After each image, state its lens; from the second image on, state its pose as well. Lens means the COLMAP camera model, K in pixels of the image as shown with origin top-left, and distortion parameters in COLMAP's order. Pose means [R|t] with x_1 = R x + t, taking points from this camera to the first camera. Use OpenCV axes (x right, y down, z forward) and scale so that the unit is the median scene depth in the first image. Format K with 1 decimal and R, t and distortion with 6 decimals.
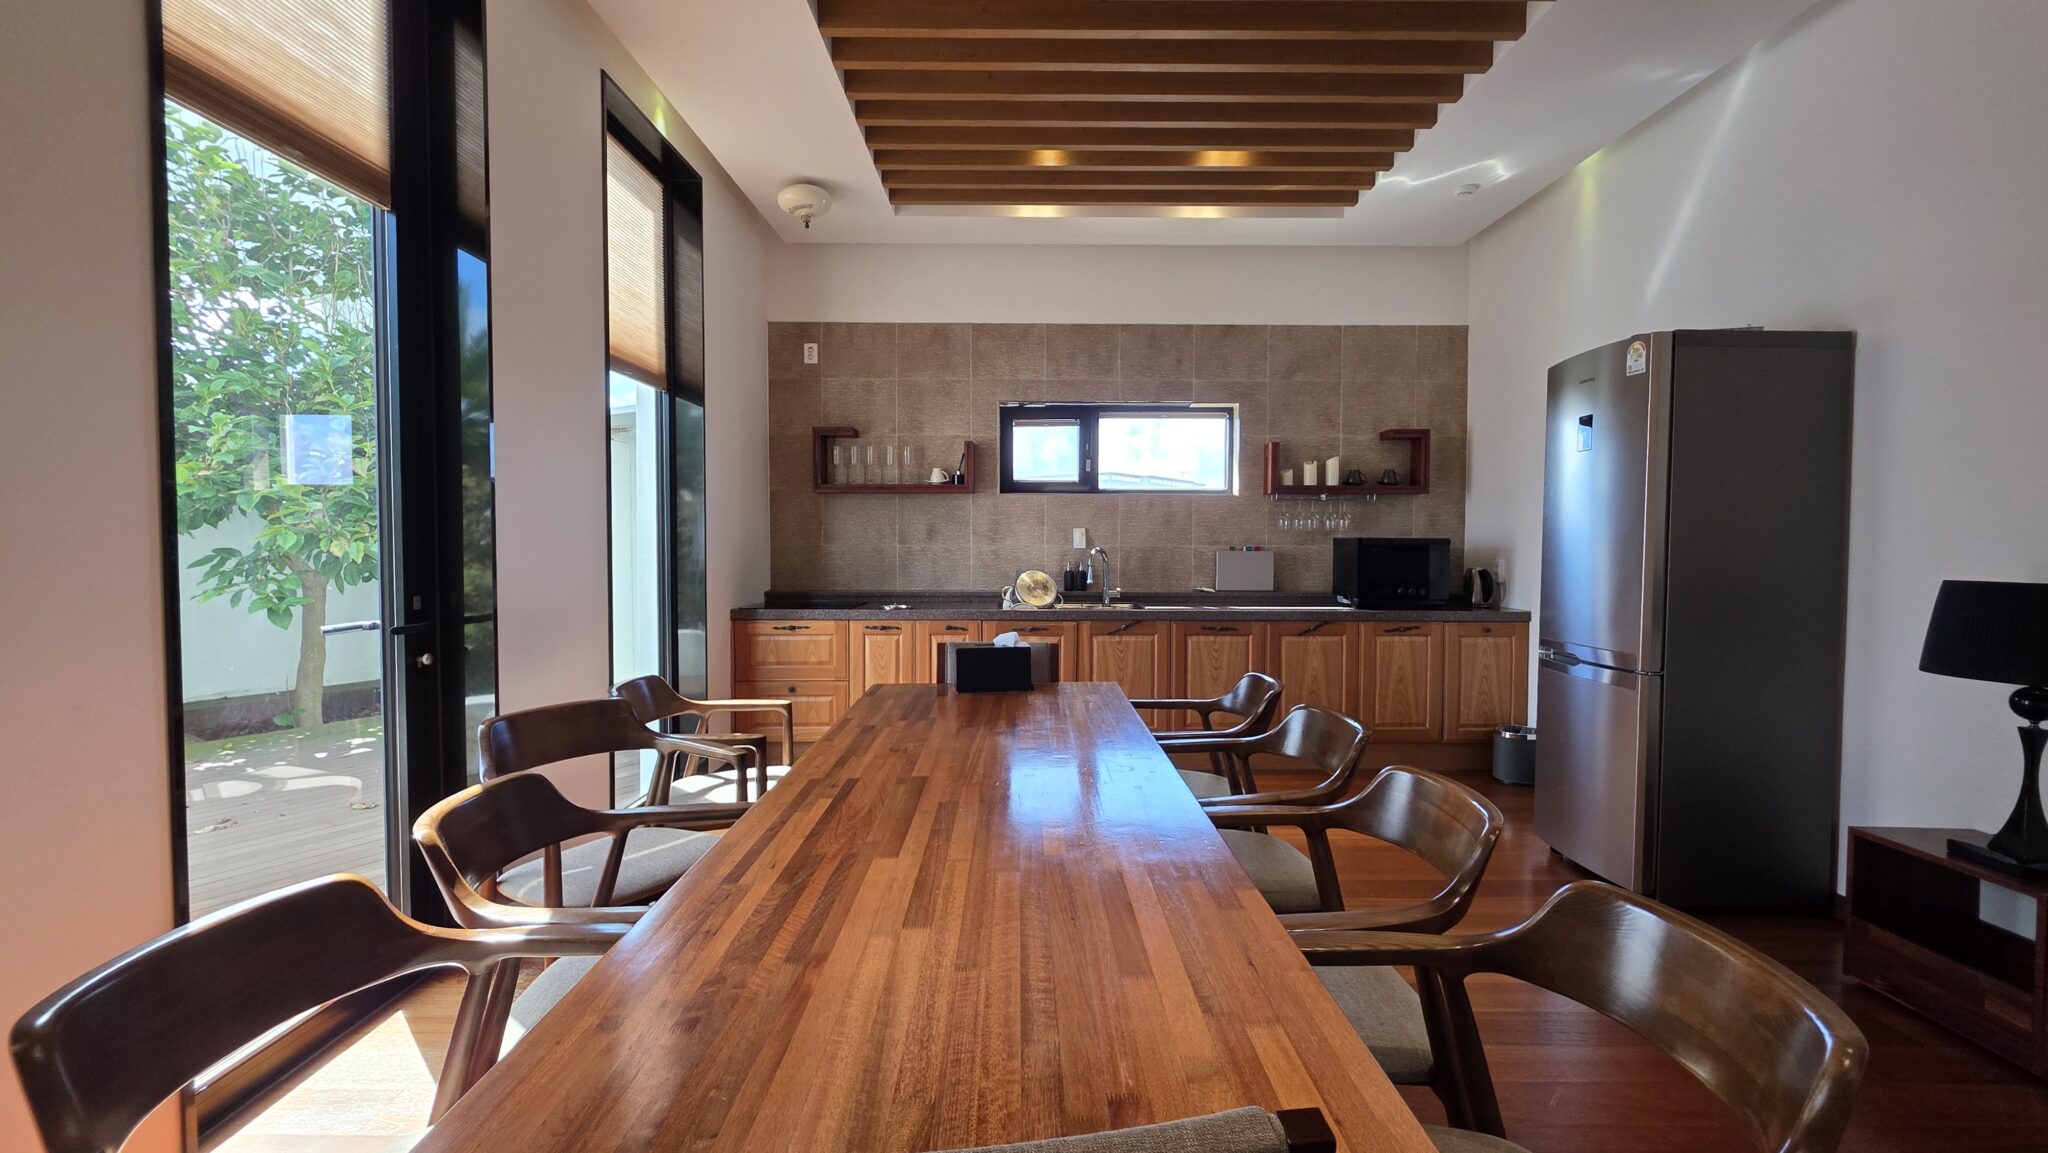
lens RADIAL K [[820.7, 0, 1024.8], [0, 820.7, 576.1], [0, 0, 1]] dist [0.000757, -0.000470]
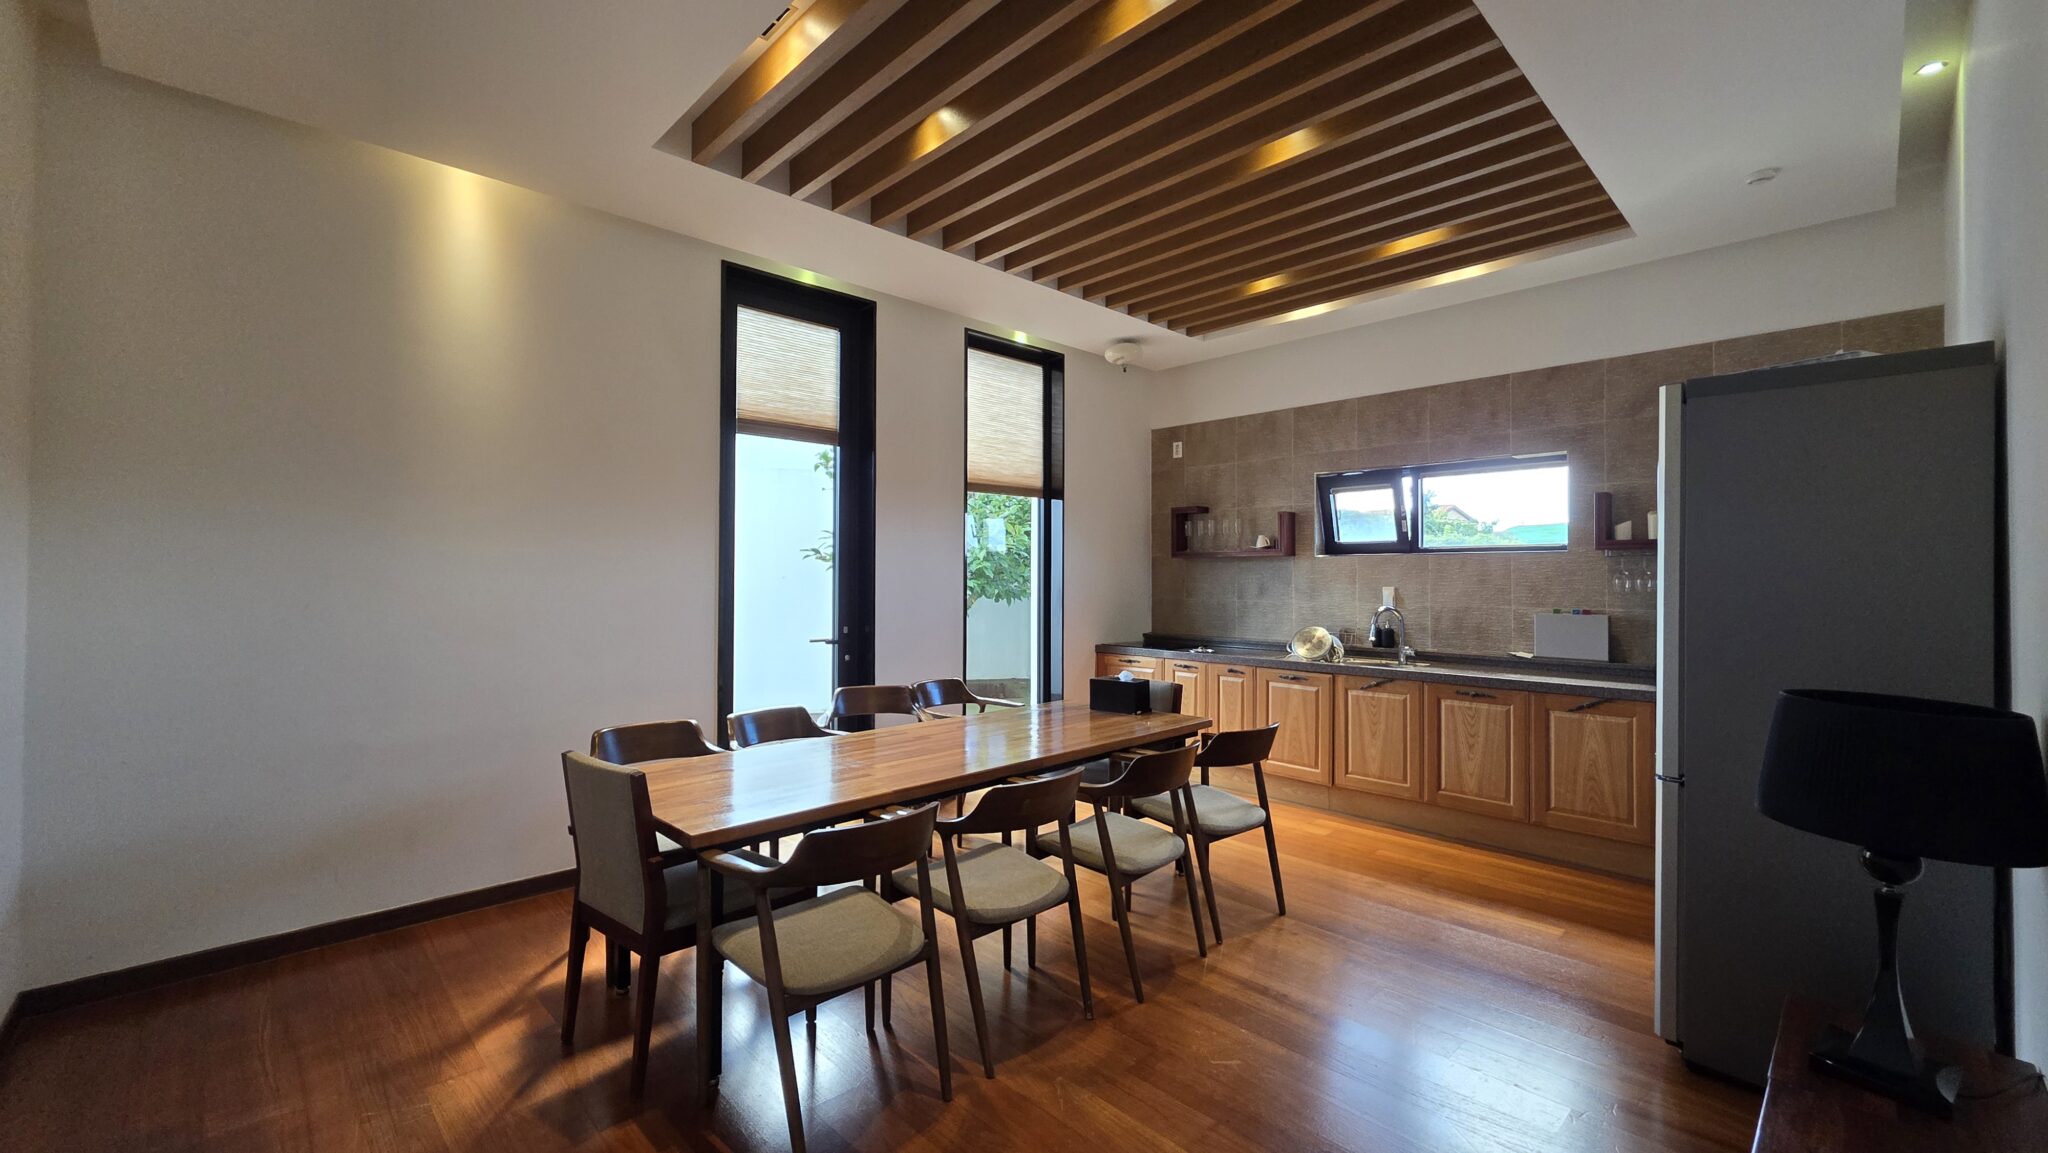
lens RADIAL K [[820.7, 0, 1020.2], [0, 820.7, 574.6], [0, 0, 1]] dist [0.000757, -0.000470]
pose [[0.687617, -0.004287, -0.726061, 0.503317], [-0.032414, 0.998804, -0.036595, -0.021419], [0.725349, 0.048697, 0.686656, -0.051549]]
